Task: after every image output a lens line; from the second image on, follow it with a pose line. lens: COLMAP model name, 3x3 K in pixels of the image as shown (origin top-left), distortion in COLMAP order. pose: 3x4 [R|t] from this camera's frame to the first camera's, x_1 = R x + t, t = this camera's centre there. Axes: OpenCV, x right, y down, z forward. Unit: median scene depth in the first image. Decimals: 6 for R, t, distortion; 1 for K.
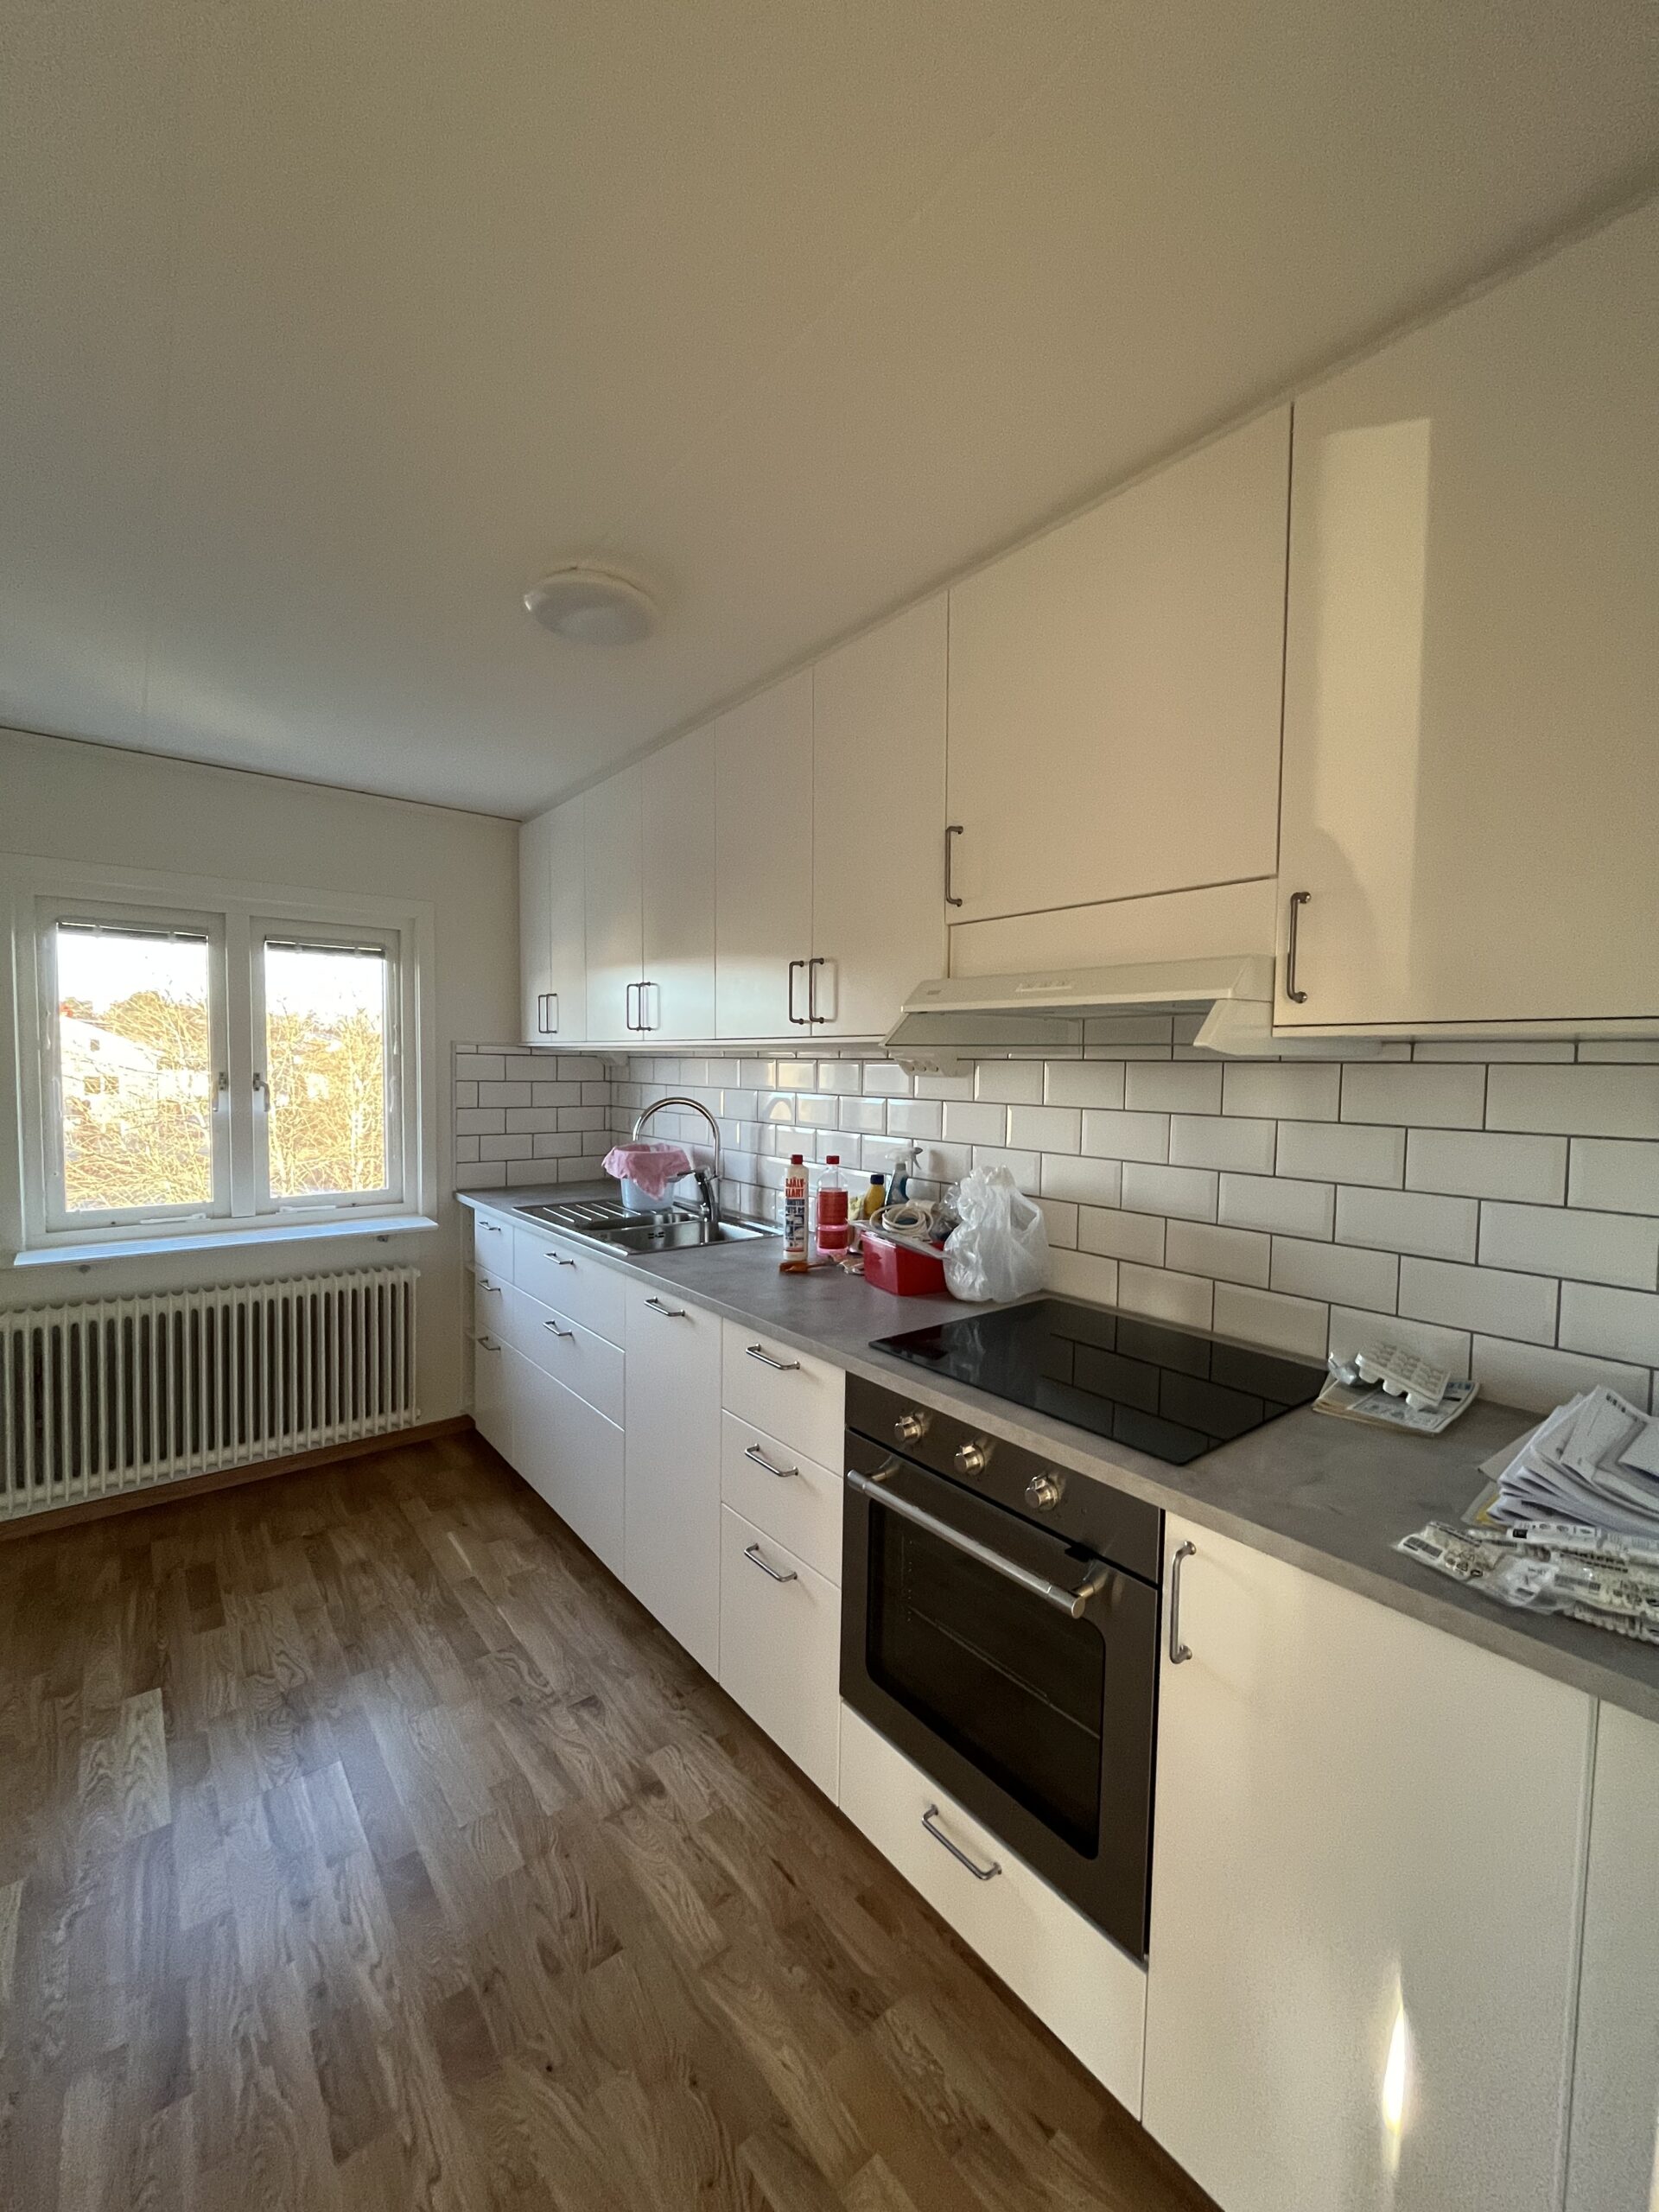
lens RADIAL K [[895.9, 0, 821.6], [0, 895.9, 1094.2], [0, 0, 1]] dist [-0.000484, -0.000004]
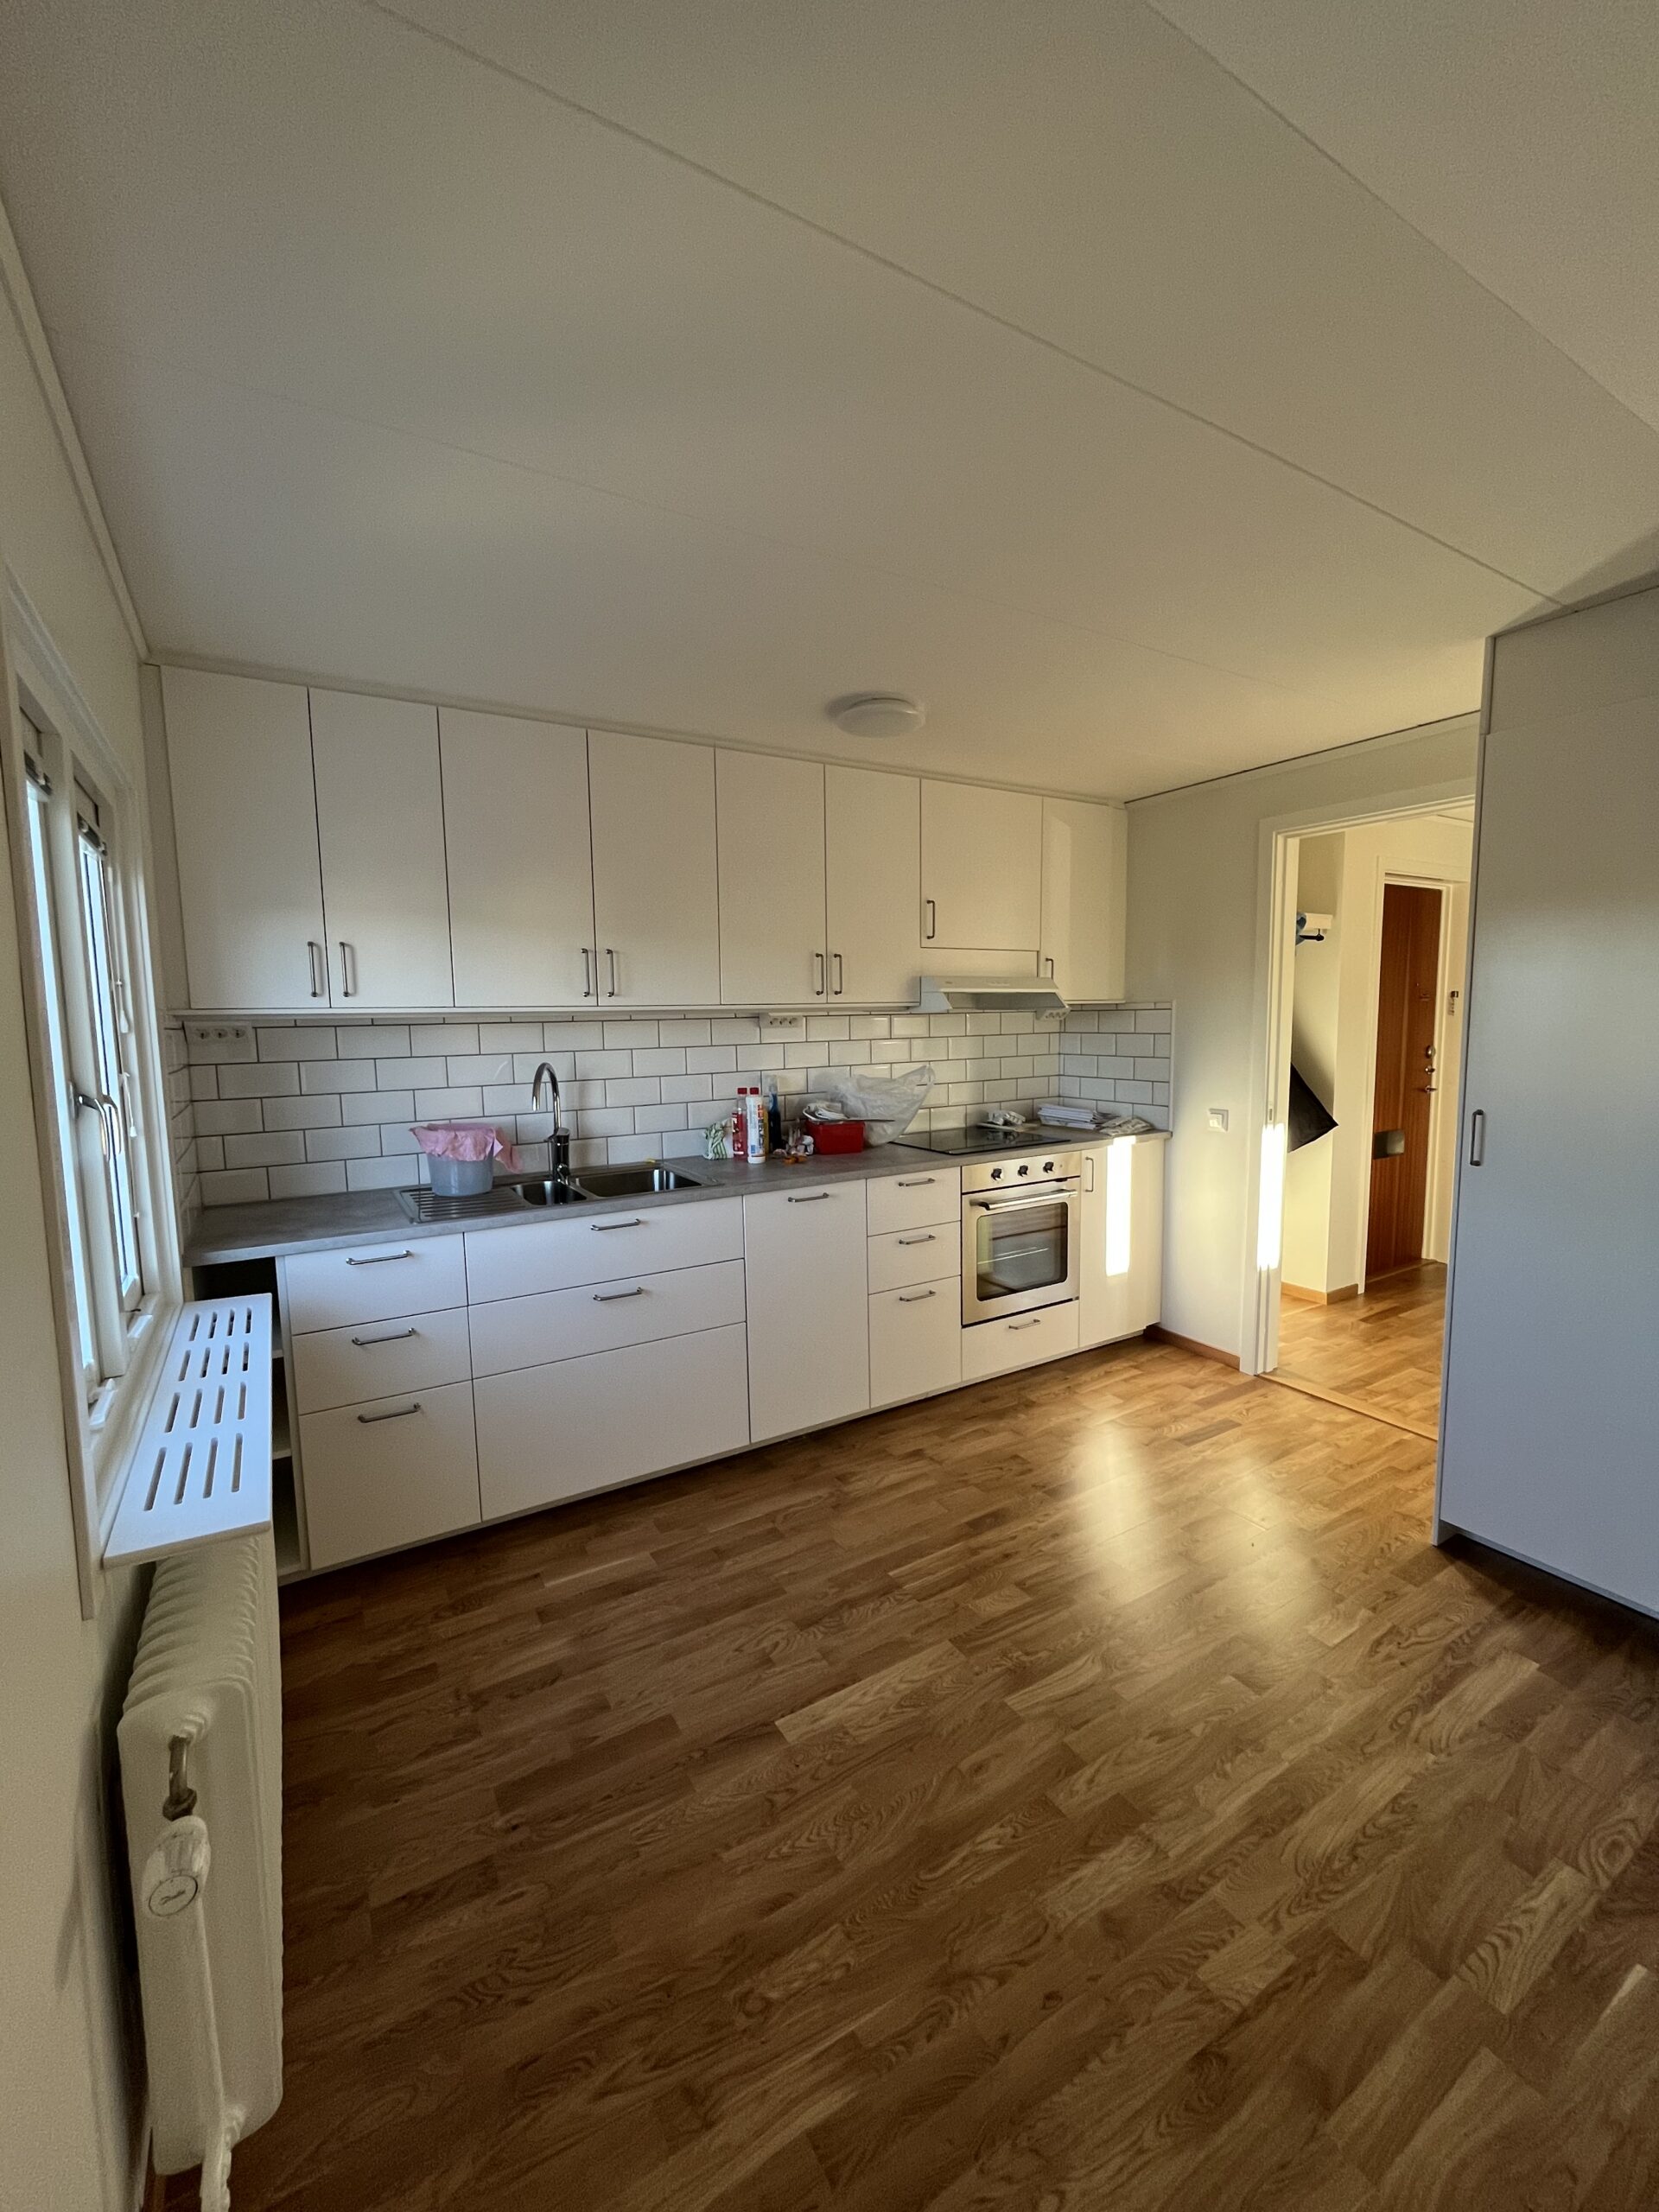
lens RADIAL K [[895.9, 0, 821.6], [0, 895.9, 1094.2], [0, 0, 1]] dist [-0.000484, -0.000004]
pose [[0.137201, -0.117121, 0.983595, -1.366011], [0.056697, 0.992286, 0.110247, -0.068487], [-0.988919, 0.040641, 0.142783, 0.693278]]
